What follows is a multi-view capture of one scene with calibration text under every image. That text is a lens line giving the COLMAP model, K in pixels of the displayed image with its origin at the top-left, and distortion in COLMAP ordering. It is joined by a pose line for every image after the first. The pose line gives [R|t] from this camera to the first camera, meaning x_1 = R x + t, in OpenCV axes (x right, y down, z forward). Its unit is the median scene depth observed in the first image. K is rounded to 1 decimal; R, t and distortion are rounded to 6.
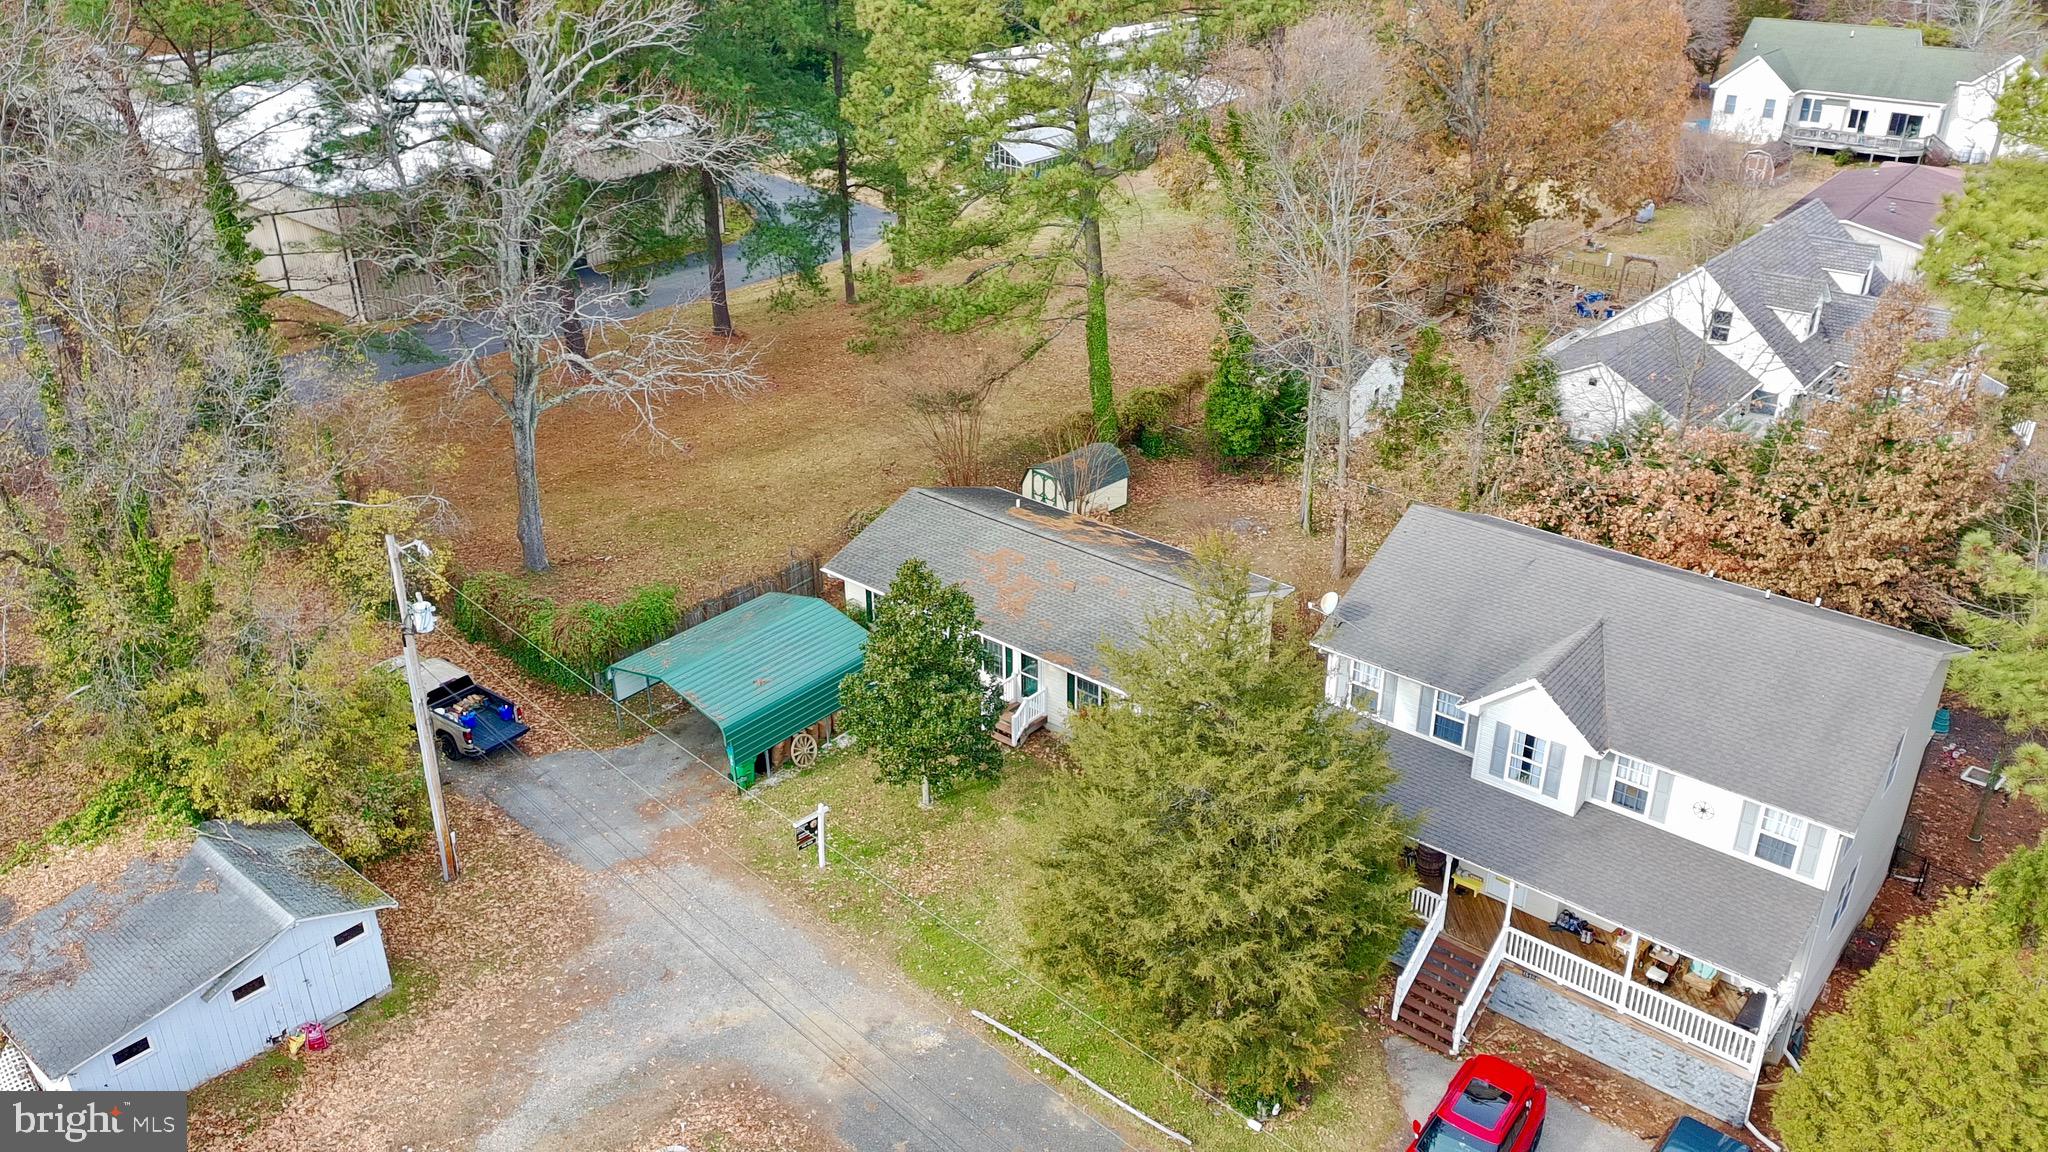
lens RADIAL K [[1543.1, 0, 1024.0], [0, 1543.1, 576.0], [0, 0, 1]] dist [0.044194, 0.000716]
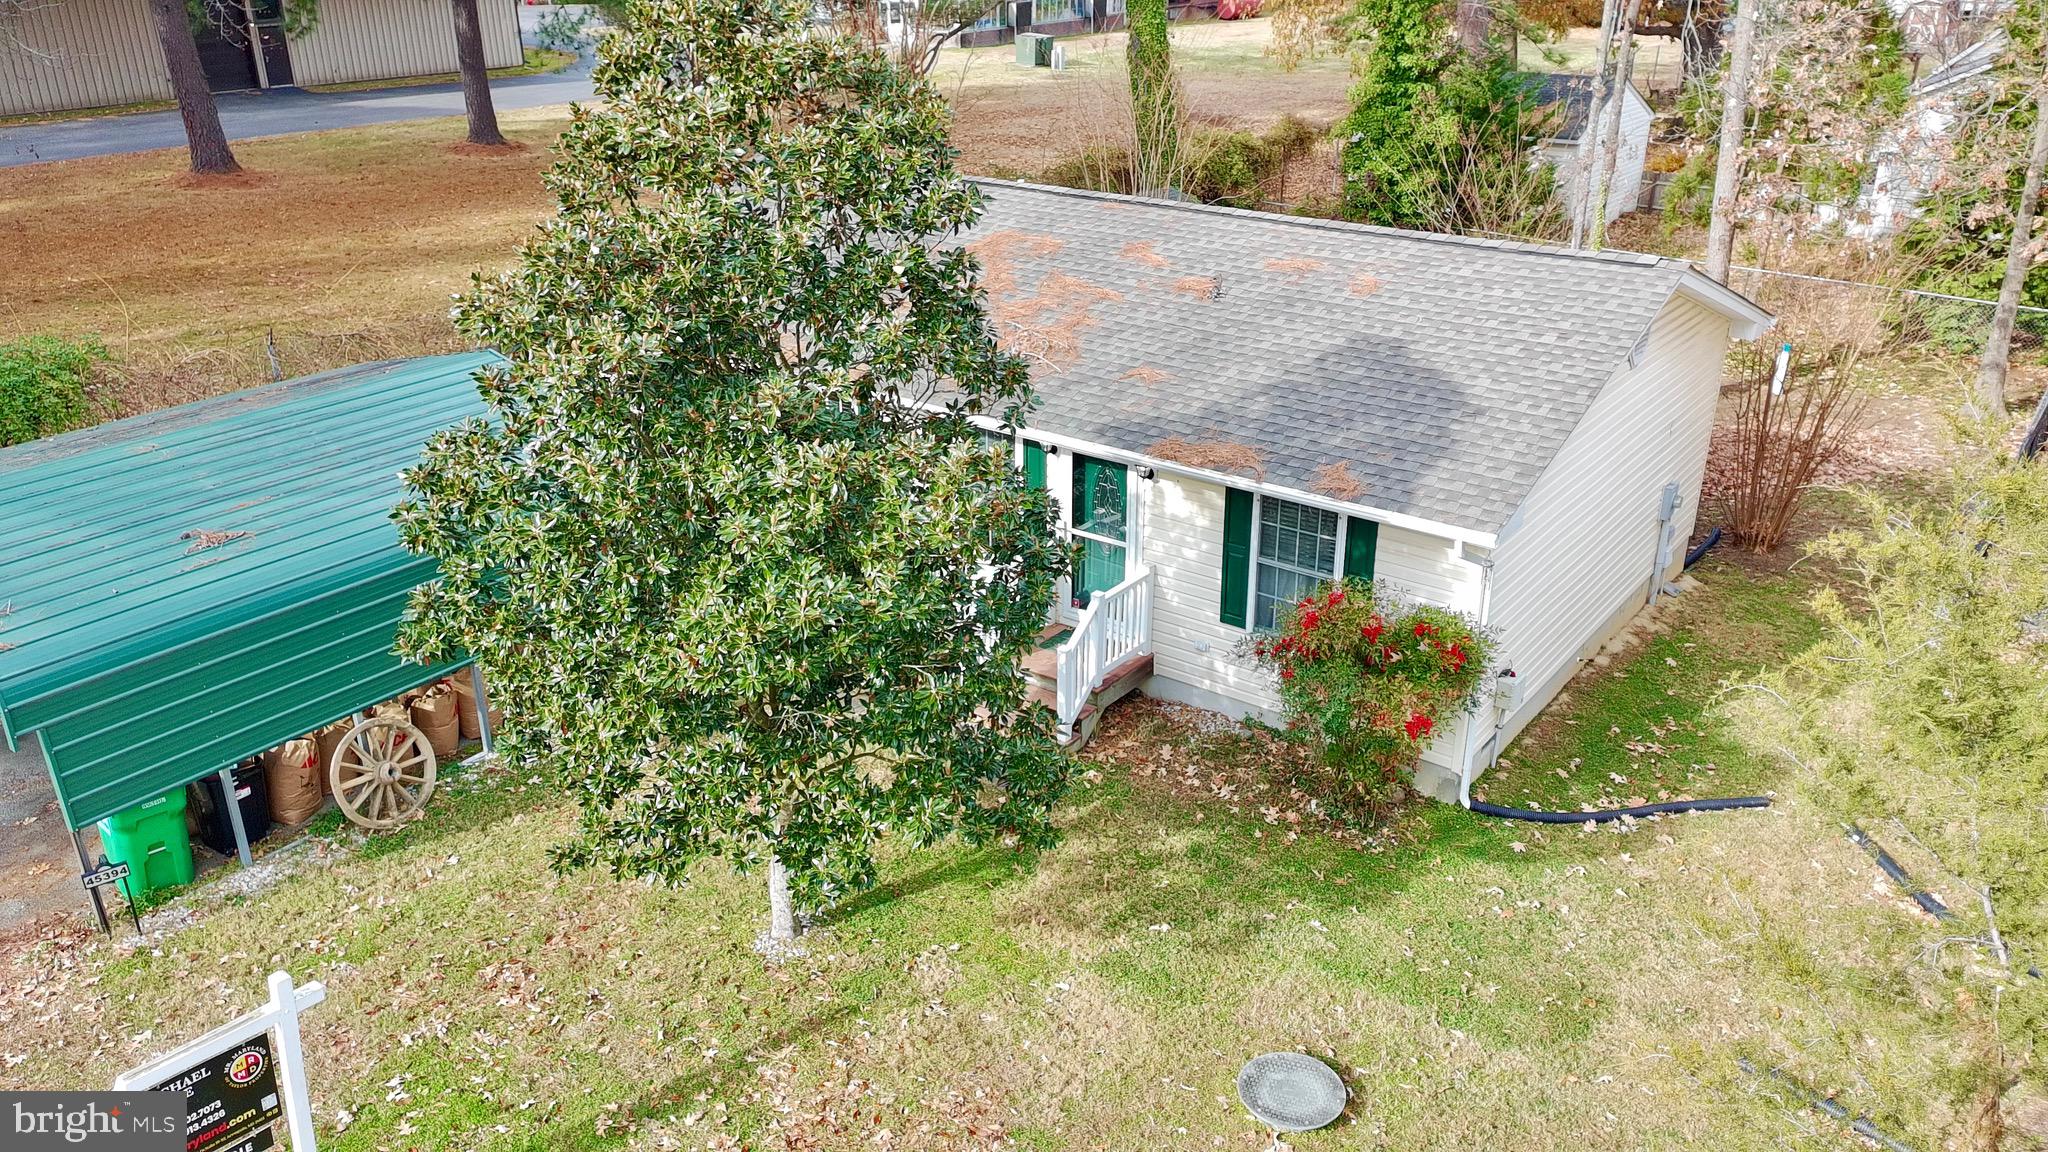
lens RADIAL K [[1543.1, 0, 1024.0], [0, 1543.1, 576.0], [0, 0, 1]] dist [0.044194, 0.000716]
pose [[0.998425, -0.020461, 0.052233, -0.030477], [0.023225, 0.998330, -0.052886, 0.090159], [-0.051064, 0.054016, 0.997234, 0.660806]]
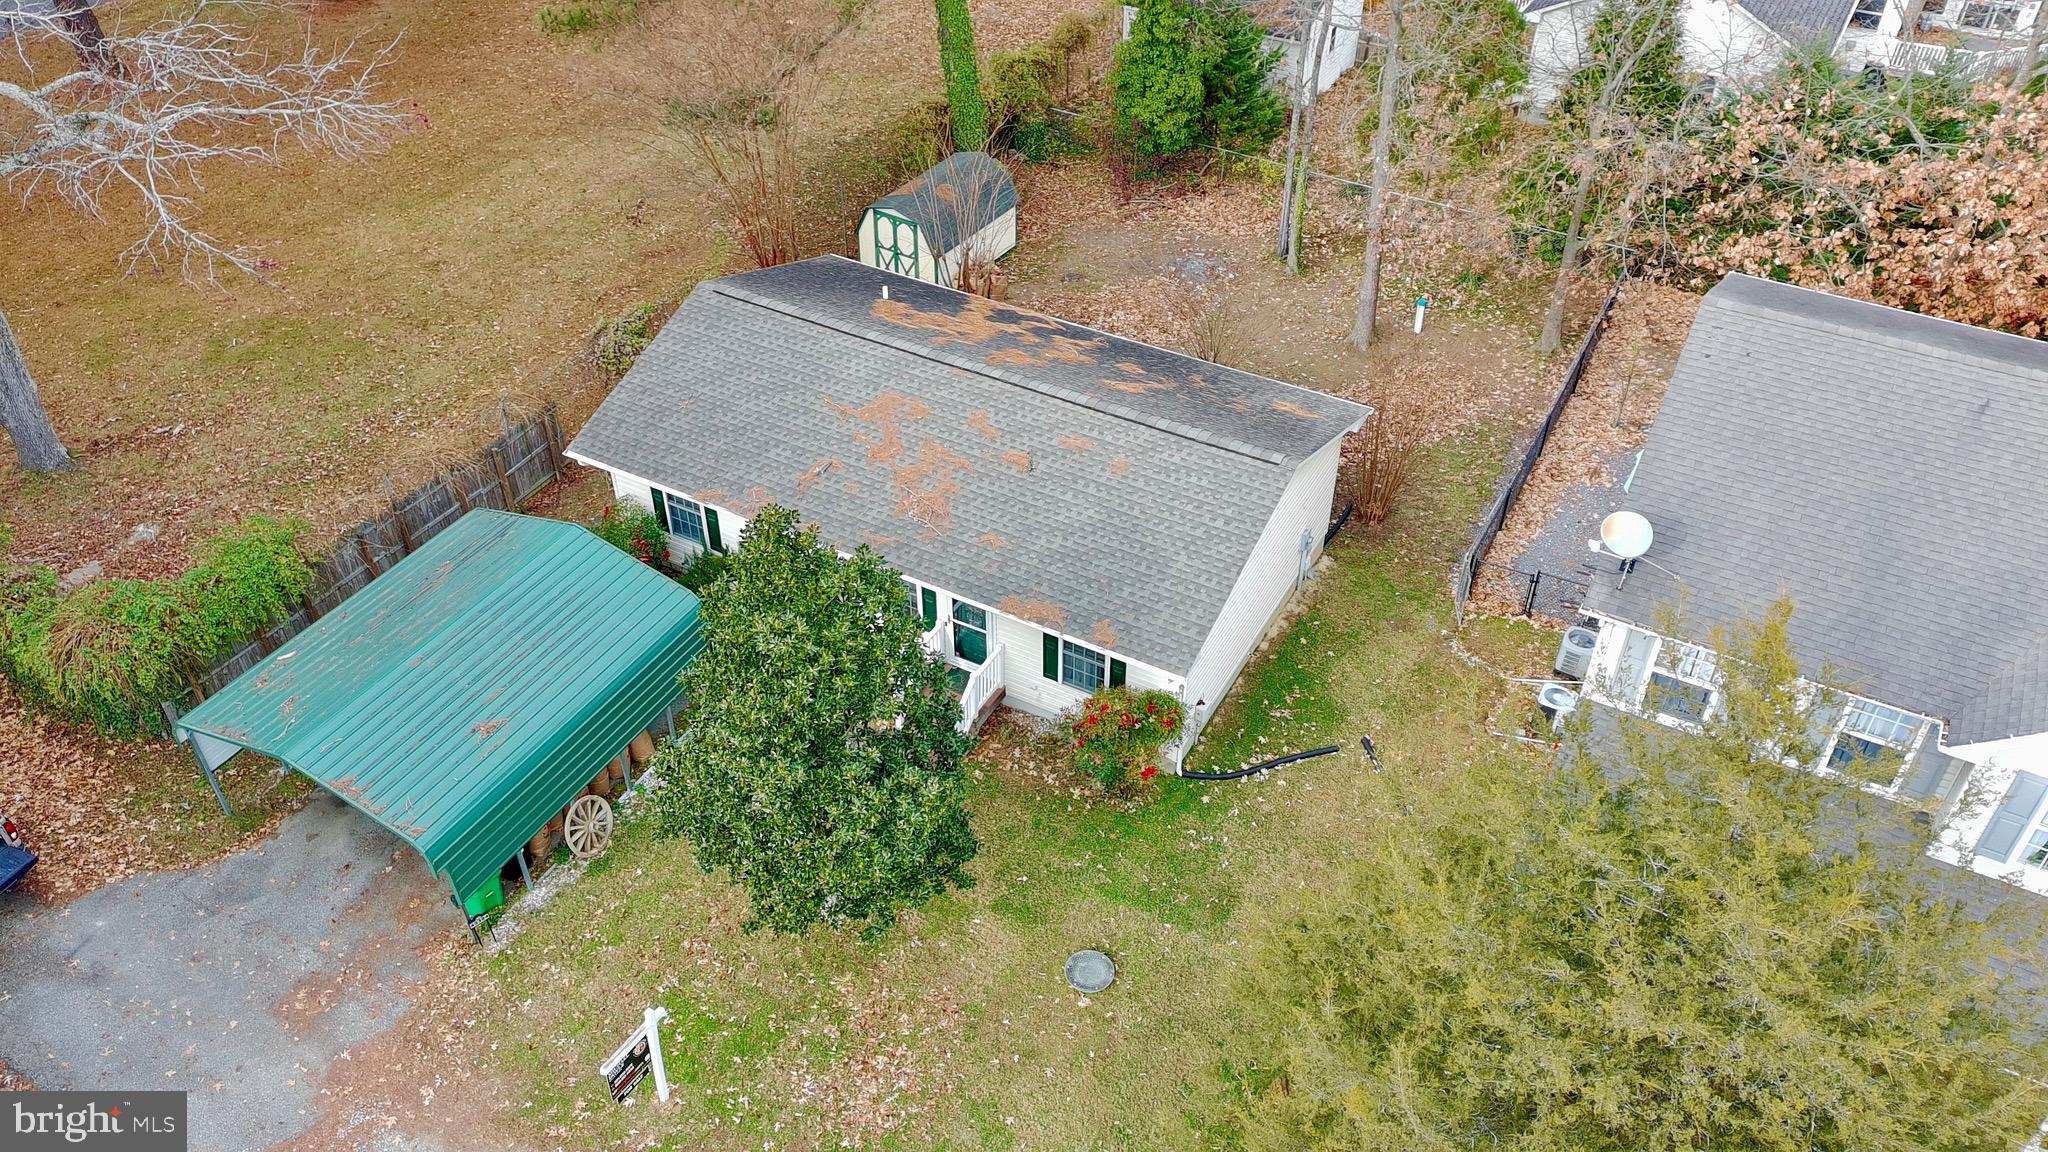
lens RADIAL K [[1536.1, 0, 1015.6], [0, 1536.1, 562.6], [0, 0, 1]] dist [0.062611, -0.051476]
pose [[0.982139, -0.117887, 0.146647, -0.060548], [0.082246, 0.969966, 0.228914, -0.087331], [-0.169228, -0.212764, 0.962337, 0.449361]]
